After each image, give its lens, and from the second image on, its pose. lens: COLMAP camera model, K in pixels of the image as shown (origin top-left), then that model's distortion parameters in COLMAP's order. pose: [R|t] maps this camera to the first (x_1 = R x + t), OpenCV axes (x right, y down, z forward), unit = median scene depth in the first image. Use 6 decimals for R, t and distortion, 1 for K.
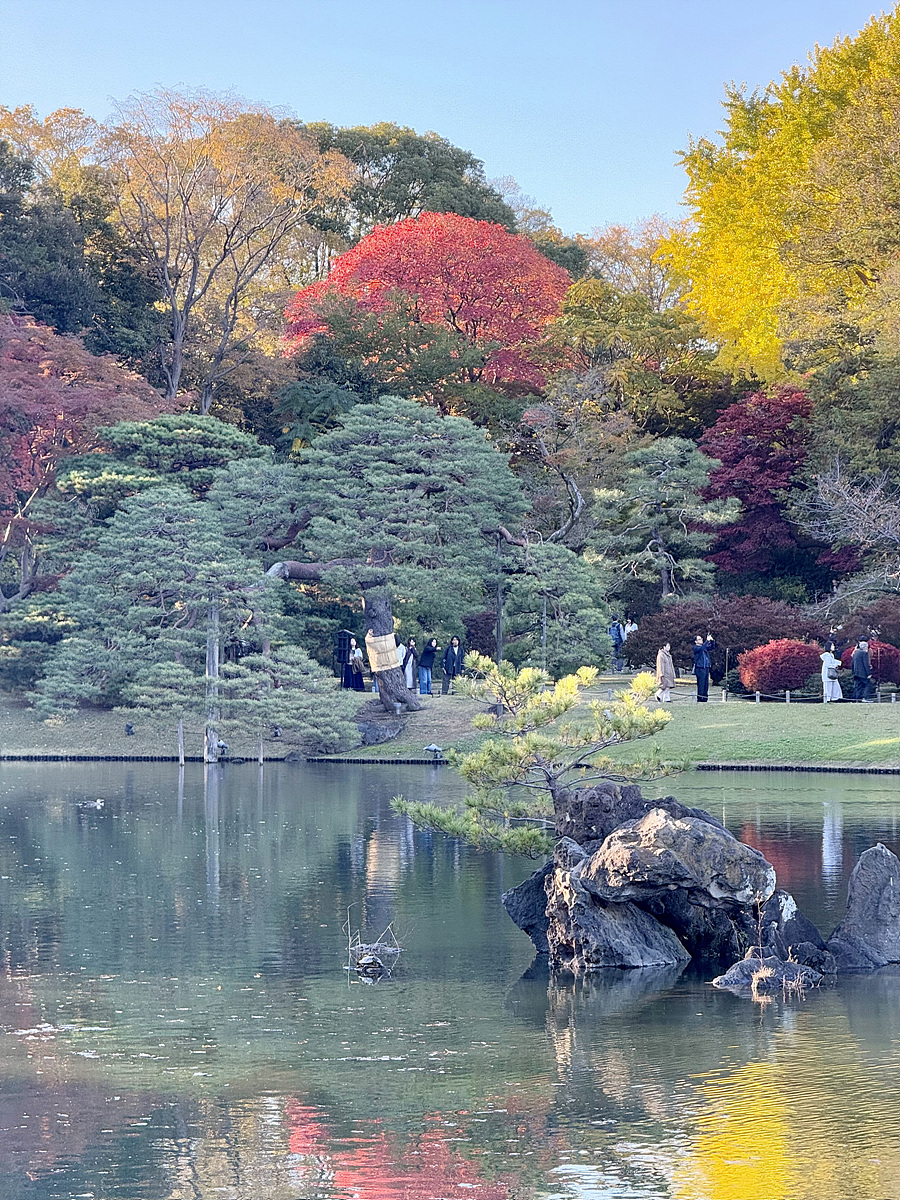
lens RADIAL K [[4208.9, 0, 450.0], [0, 4208.9, 600.0], [0, 0, 1]] dist [0.155503, 3.137463]
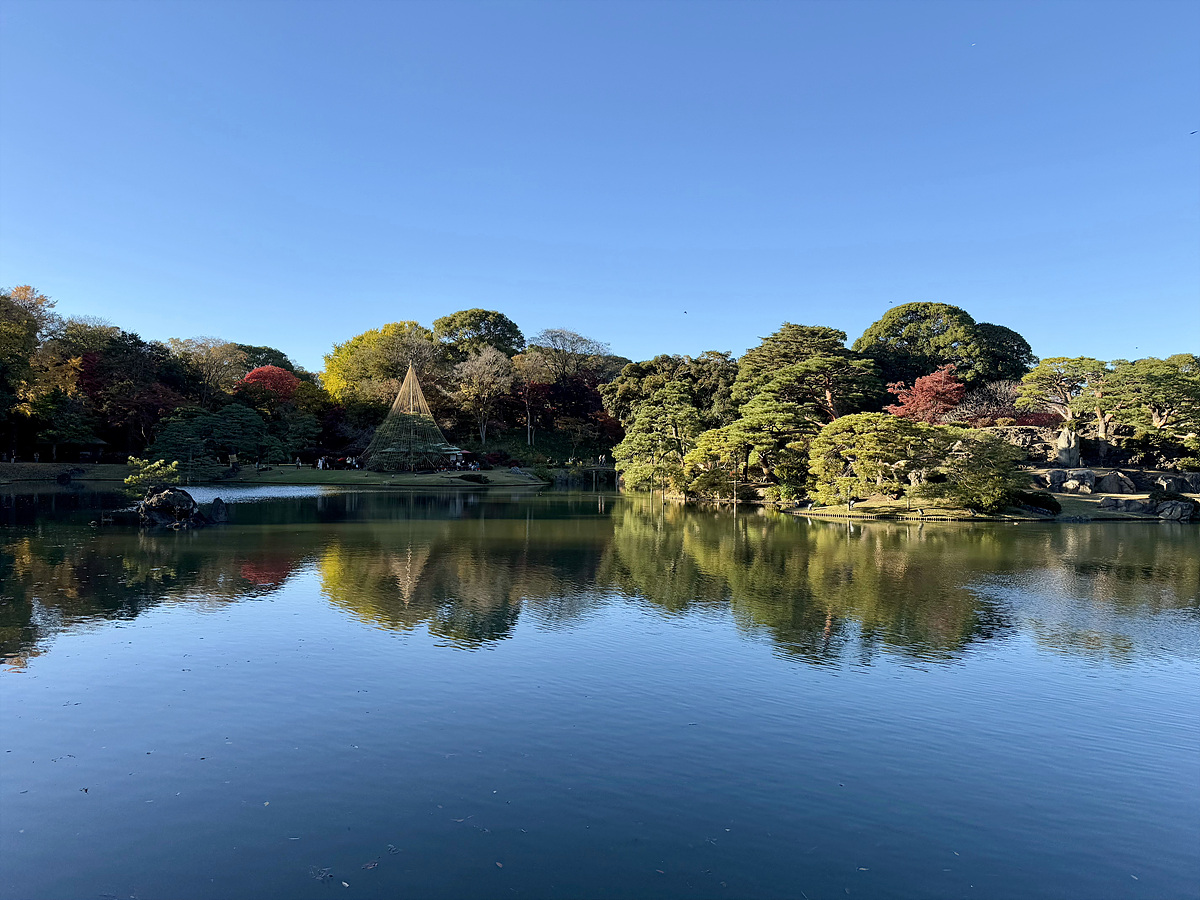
lens RADIAL K [[830.5, 0, 599.3], [0, 830.5, 454.8], [0, 0, 1]] dist [0.168732, -0.322792]
pose [[0.948364, 0.017095, 0.316722, 0.064130], [-0.018351, 0.999831, 0.000983, 0.000195], [-0.316652, -0.006745, 0.948518, -0.017694]]
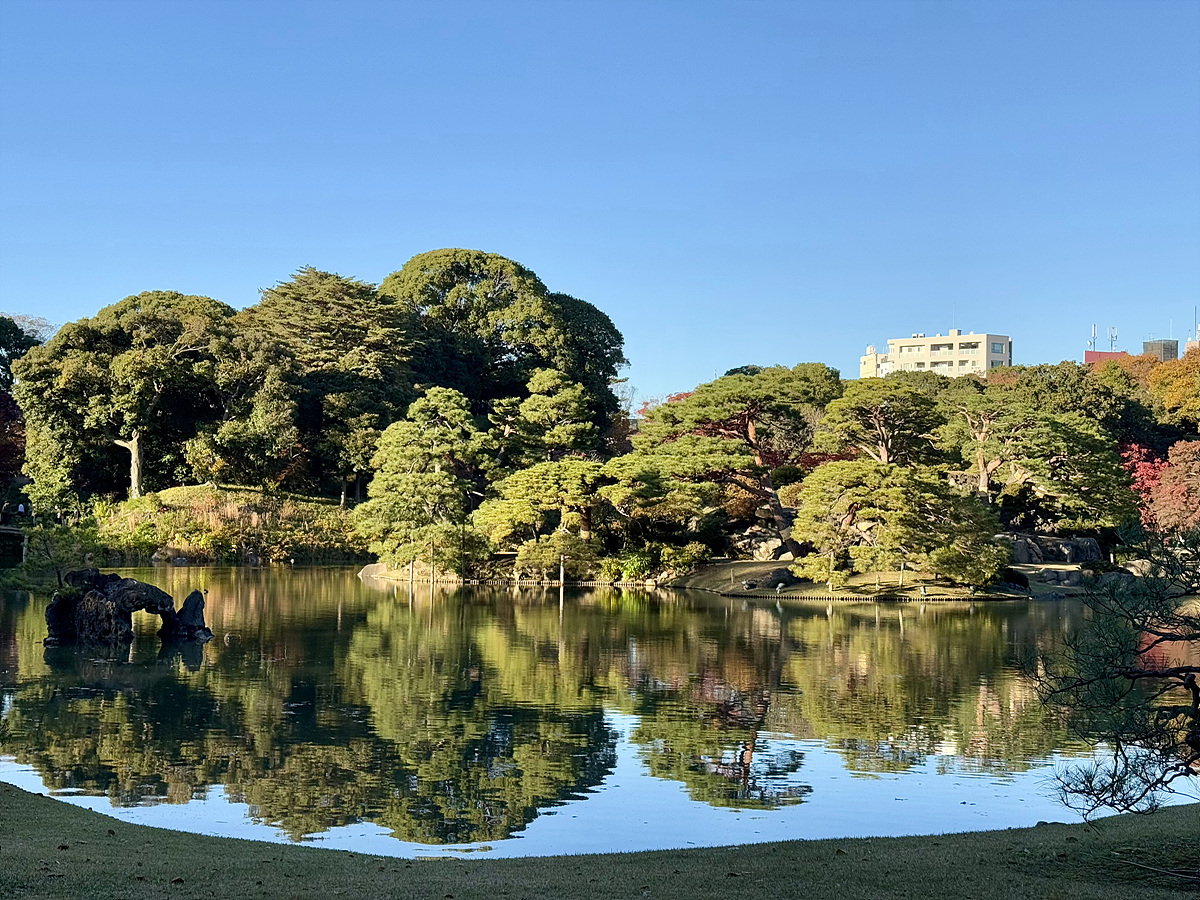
lens RADIAL K [[1660.3, 0, 597.4], [0, 1660.3, 460.6], [0, 0, 1]] dist [0.175939, -0.272451]
pose [[0.597965, 0.042747, 0.800381, -0.198378], [-0.027477, 0.999083, -0.032831, 0.000575], [-0.801051, -0.002360, 0.598592, 0.037125]]
